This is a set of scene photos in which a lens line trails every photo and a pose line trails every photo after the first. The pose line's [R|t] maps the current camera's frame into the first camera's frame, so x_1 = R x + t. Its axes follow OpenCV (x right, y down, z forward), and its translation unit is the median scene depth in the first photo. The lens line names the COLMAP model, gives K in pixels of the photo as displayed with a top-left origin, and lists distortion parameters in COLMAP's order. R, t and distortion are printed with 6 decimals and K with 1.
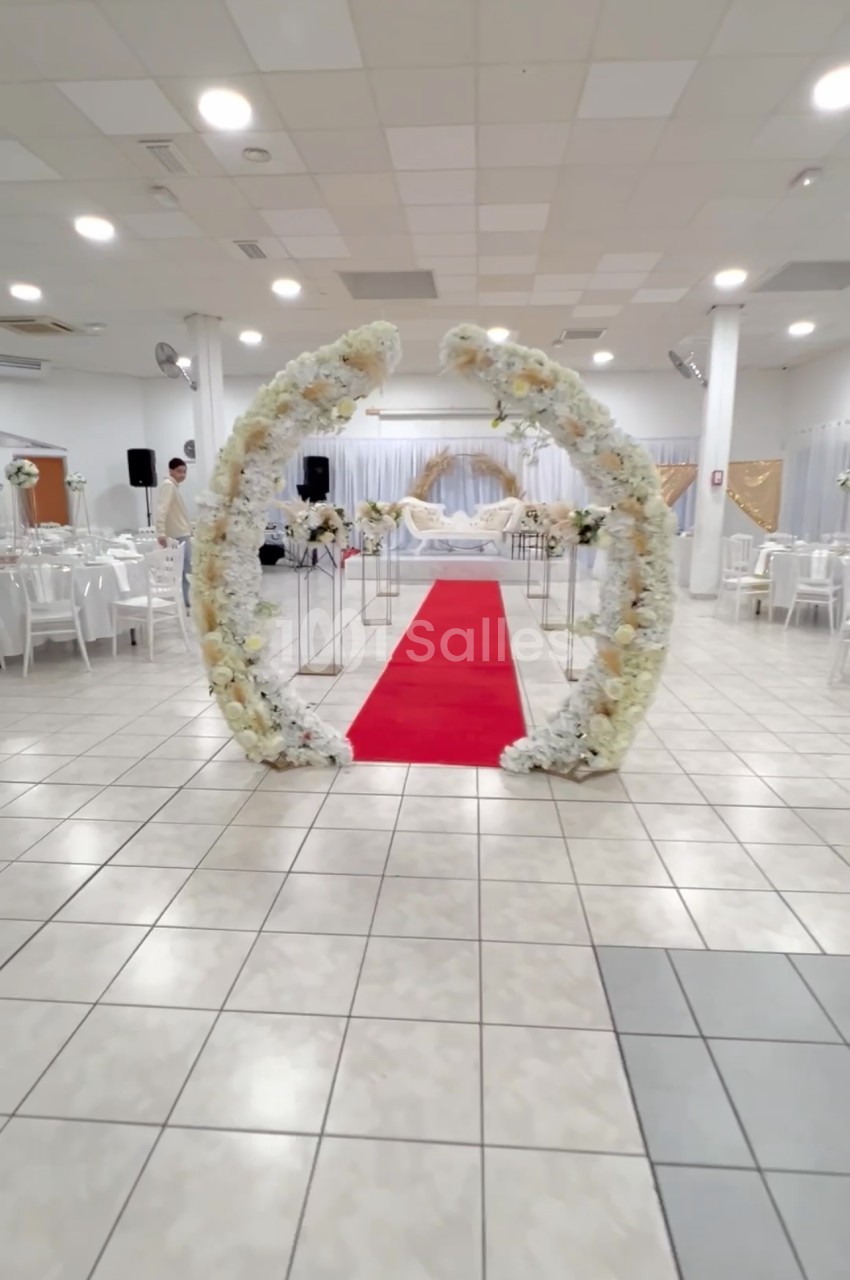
lens RADIAL K [[674.7, 0, 425.7], [0, 674.7, 640.9], [0, 0, 1]] dist [0.001369, -0.000003]
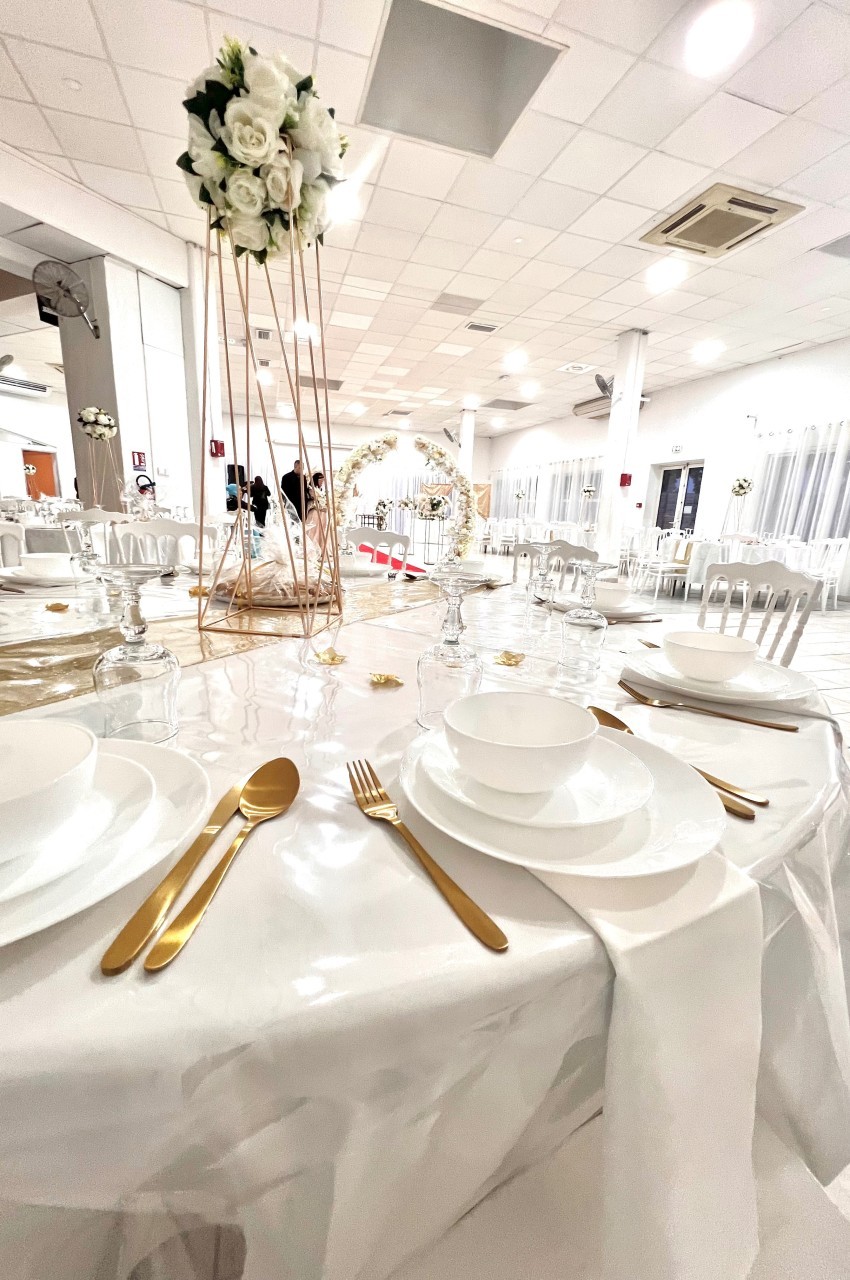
lens RADIAL K [[505.7, 0, 412.5], [0, 505.7, 638.4], [0, 0, 1]] dist [-0.000825, -0.000137]
pose [[0.938197, -0.042906, 0.343432, -0.555131], [0.025785, 0.998193, 0.054269, 0.252194], [-0.345140, -0.042059, 0.937608, -0.868131]]
